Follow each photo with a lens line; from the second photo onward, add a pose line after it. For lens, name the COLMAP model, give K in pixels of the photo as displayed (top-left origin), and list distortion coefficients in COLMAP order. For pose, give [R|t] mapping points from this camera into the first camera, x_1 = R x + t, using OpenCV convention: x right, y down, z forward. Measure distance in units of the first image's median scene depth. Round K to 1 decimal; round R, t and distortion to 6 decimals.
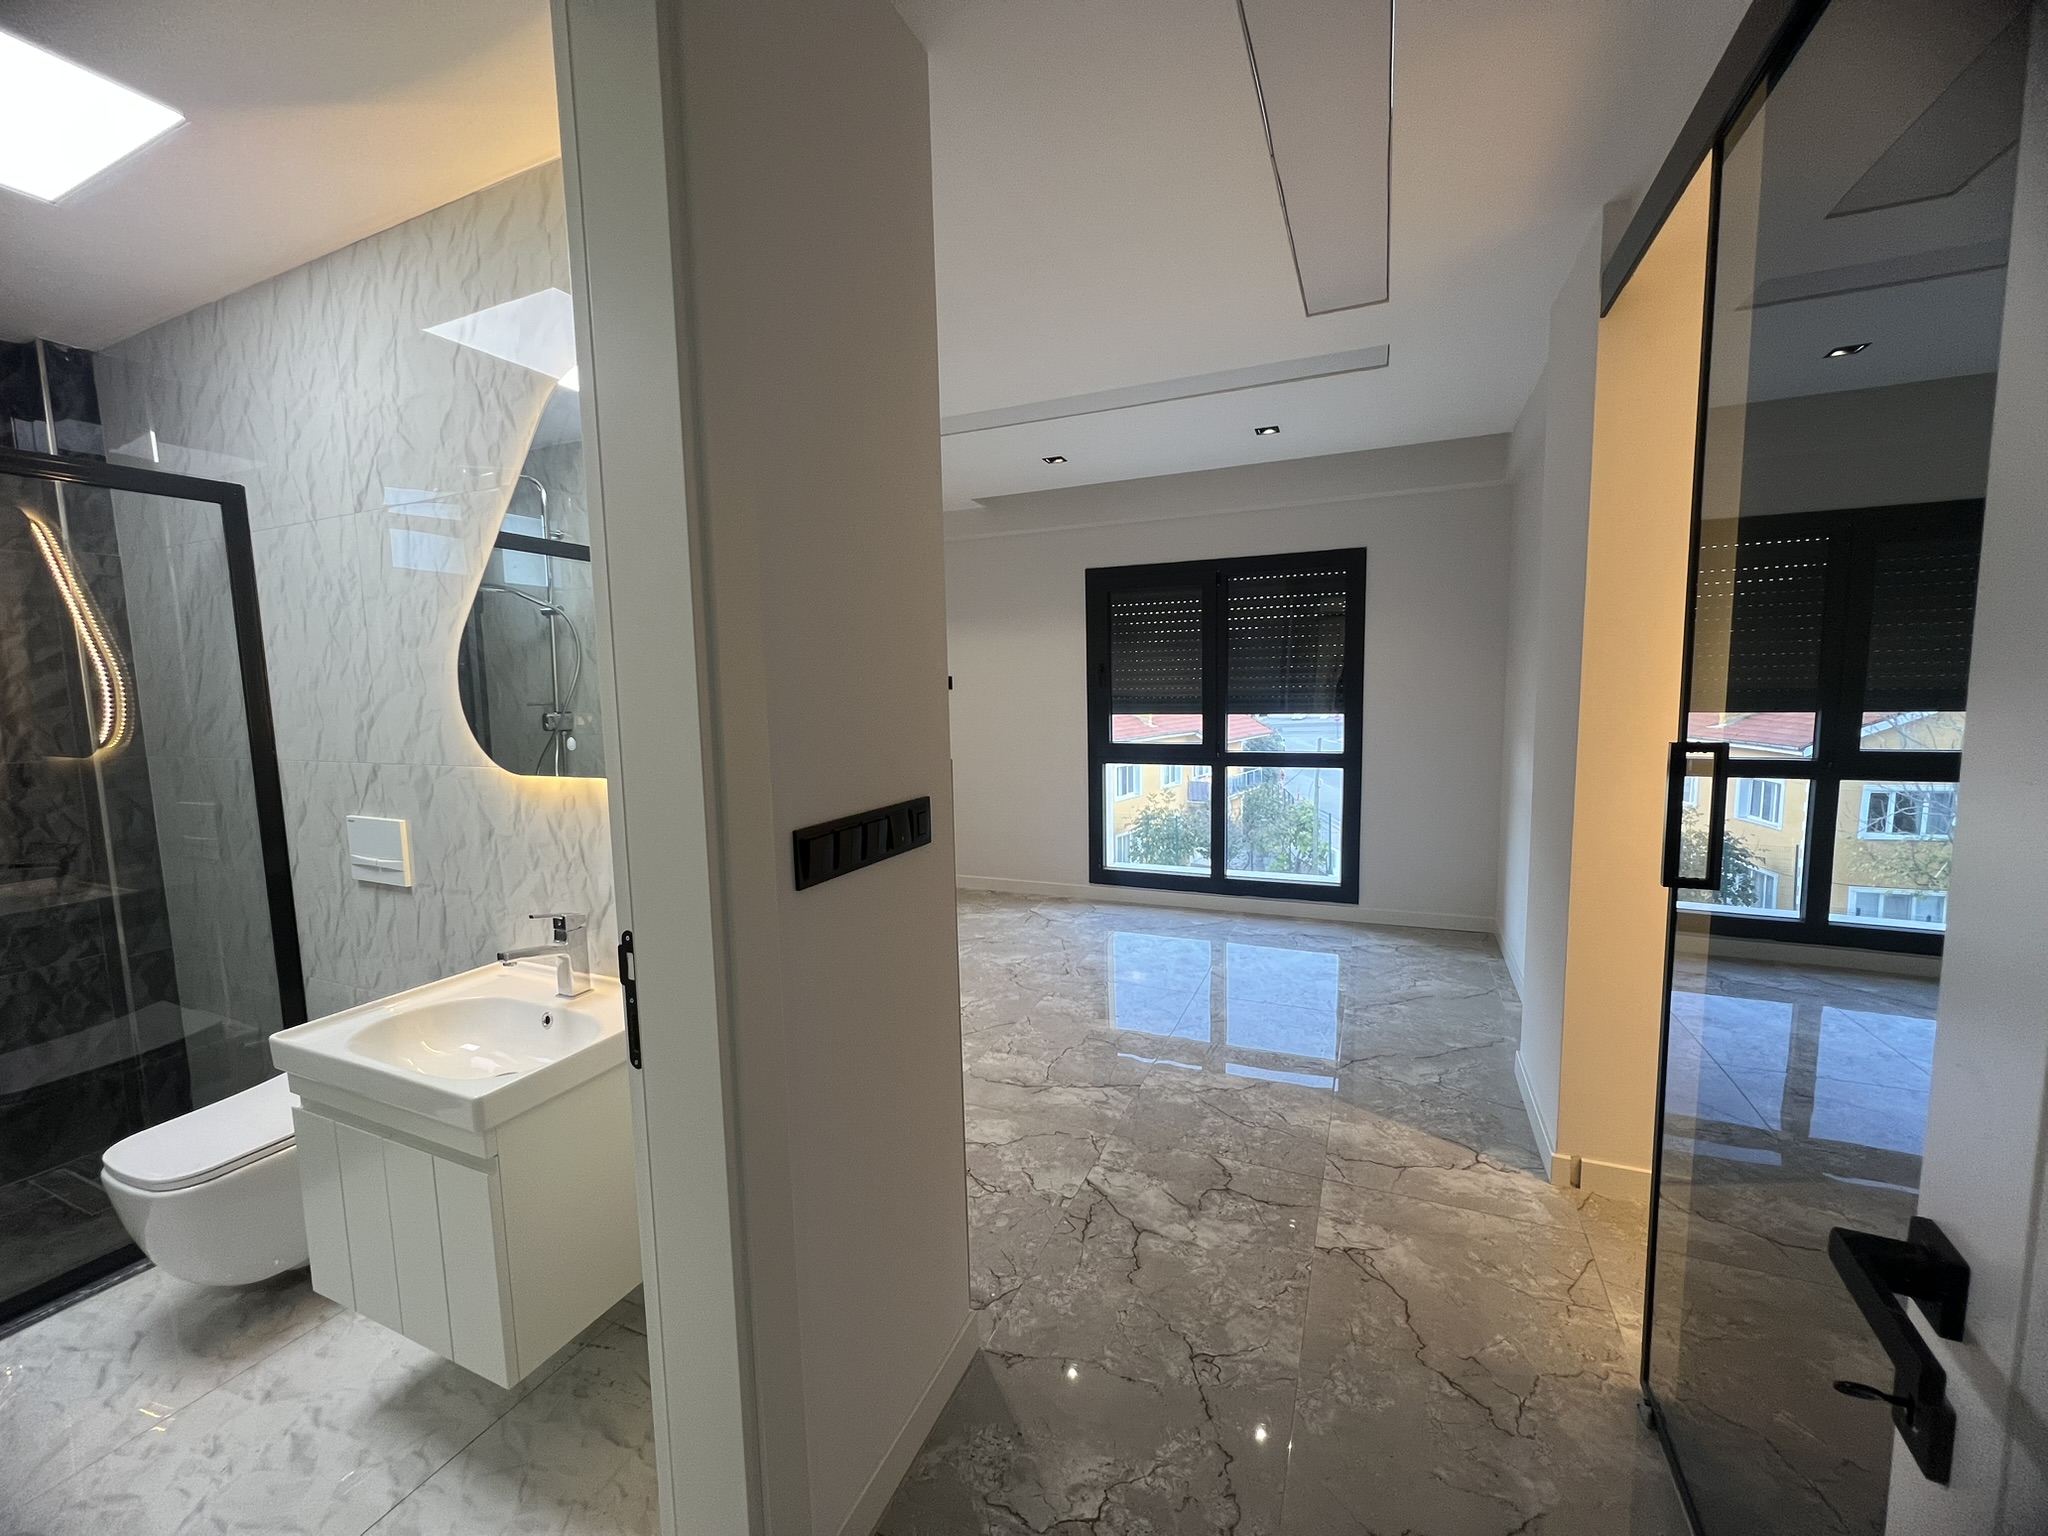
lens RADIAL K [[817.2, 0, 1018.9], [0, 817.2, 767.9], [0, 0, 1]] dist [-0.001690, 0.000263]
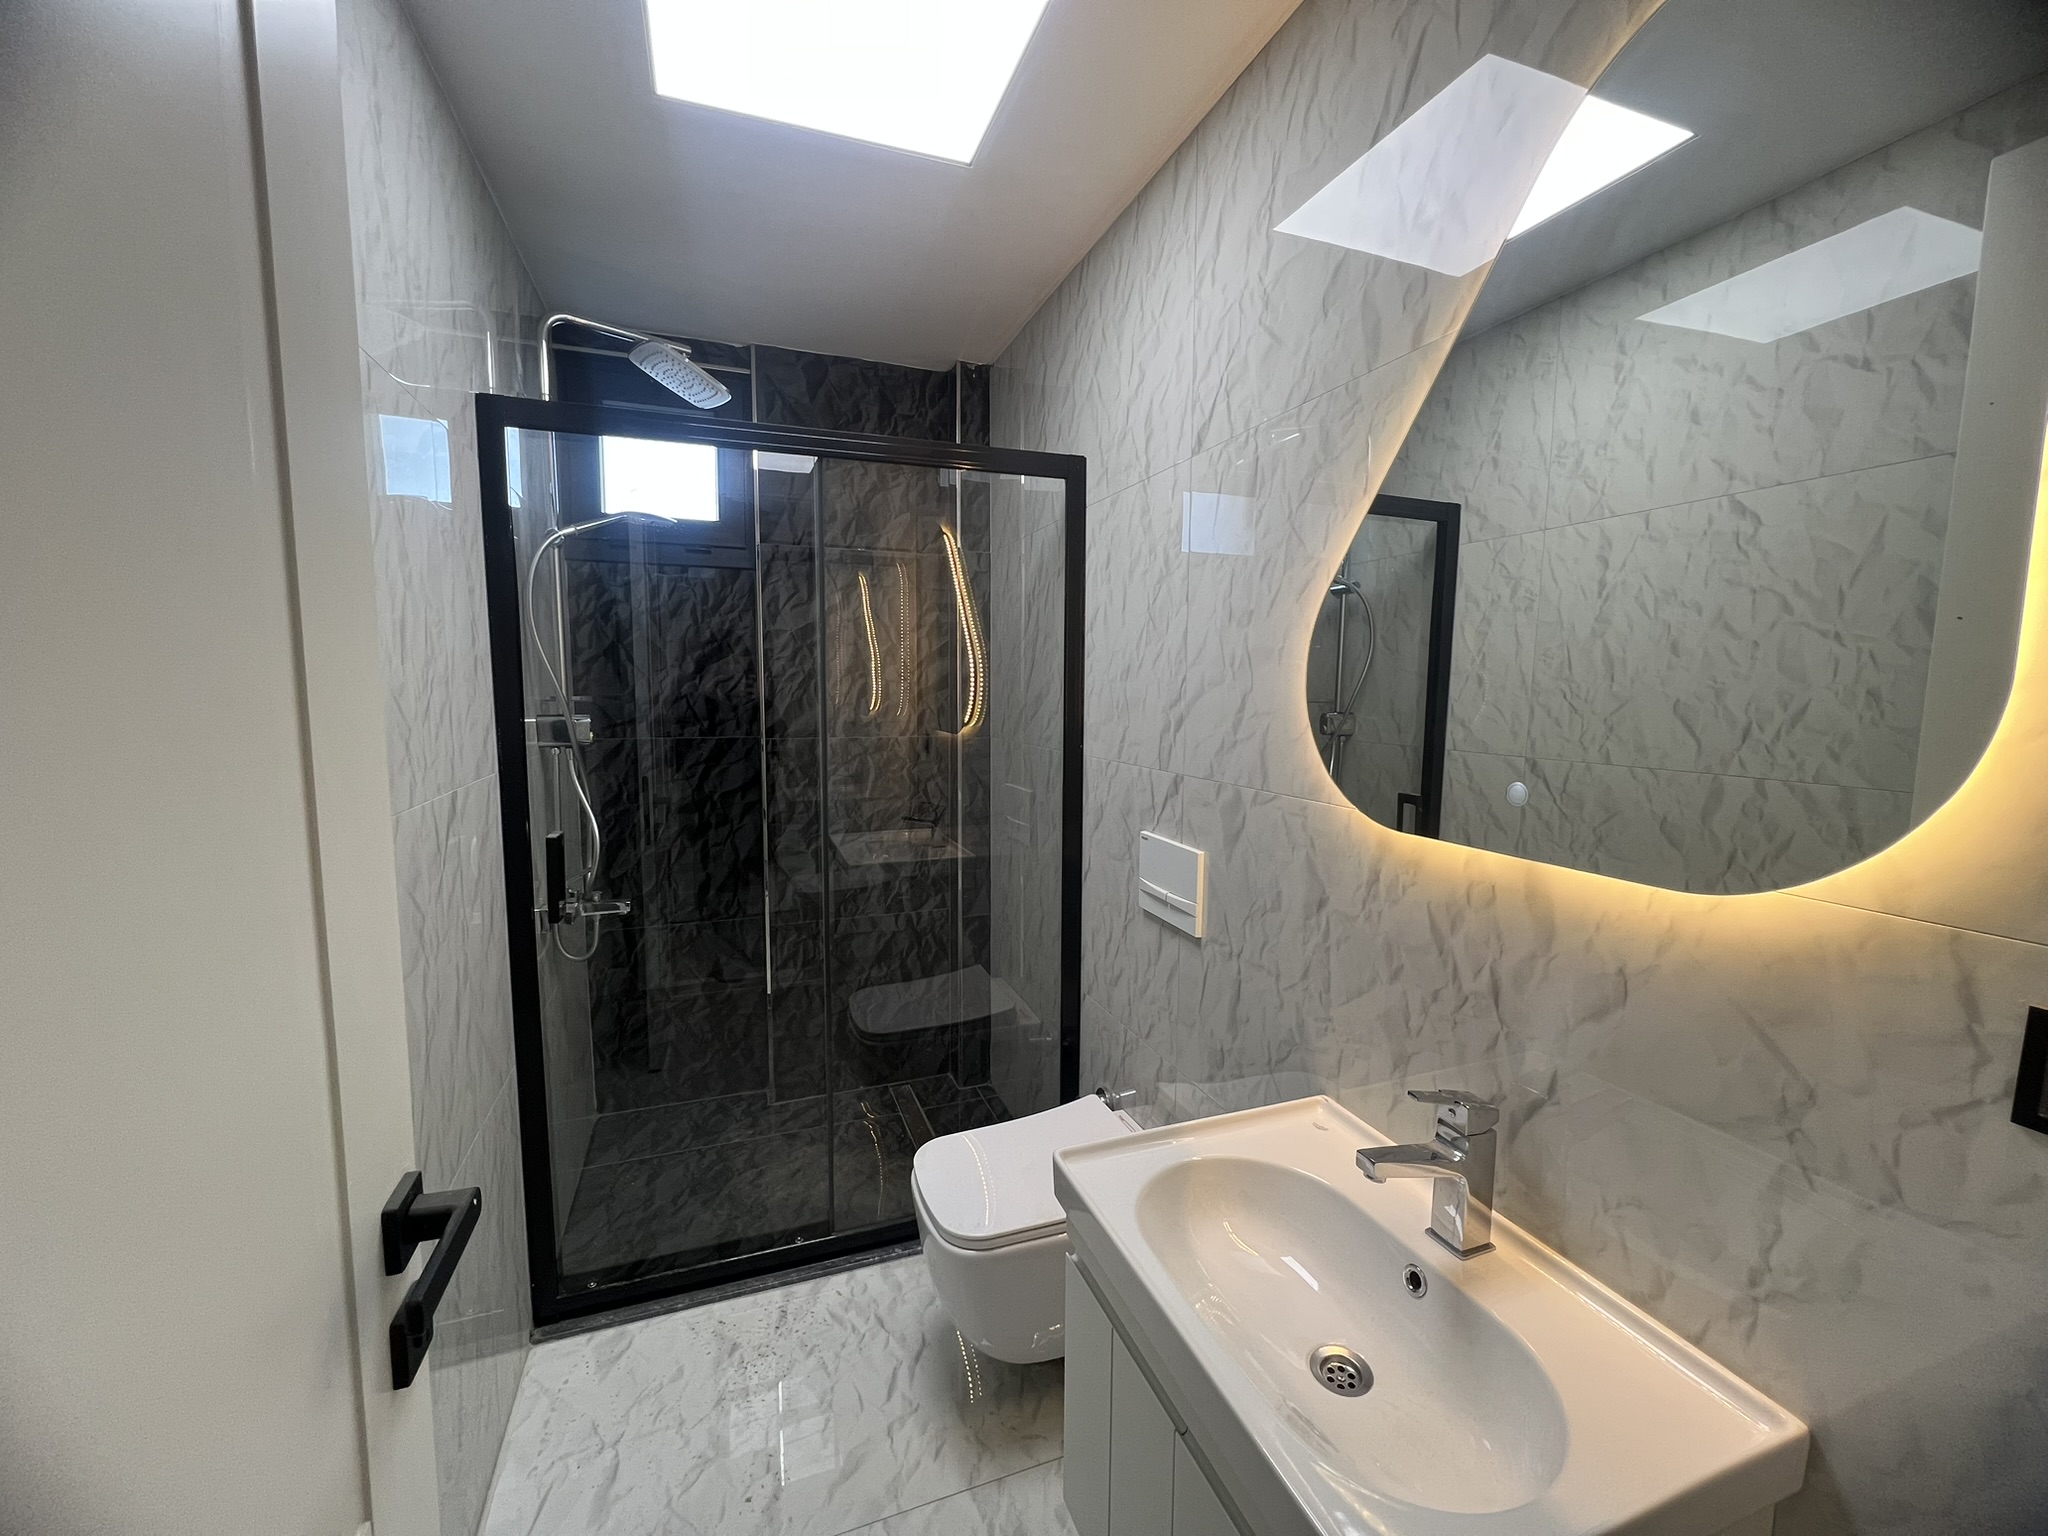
lens RADIAL K [[817.2, 0, 1018.9], [0, 817.2, 767.9], [0, 0, 1]] dist [-0.001690, 0.000263]
pose [[0.696501, 0.097719, -0.710871, -0.331077], [-0.093940, 0.994575, 0.044677, -0.032824], [0.711380, 0.035662, 0.701902, 0.329772]]
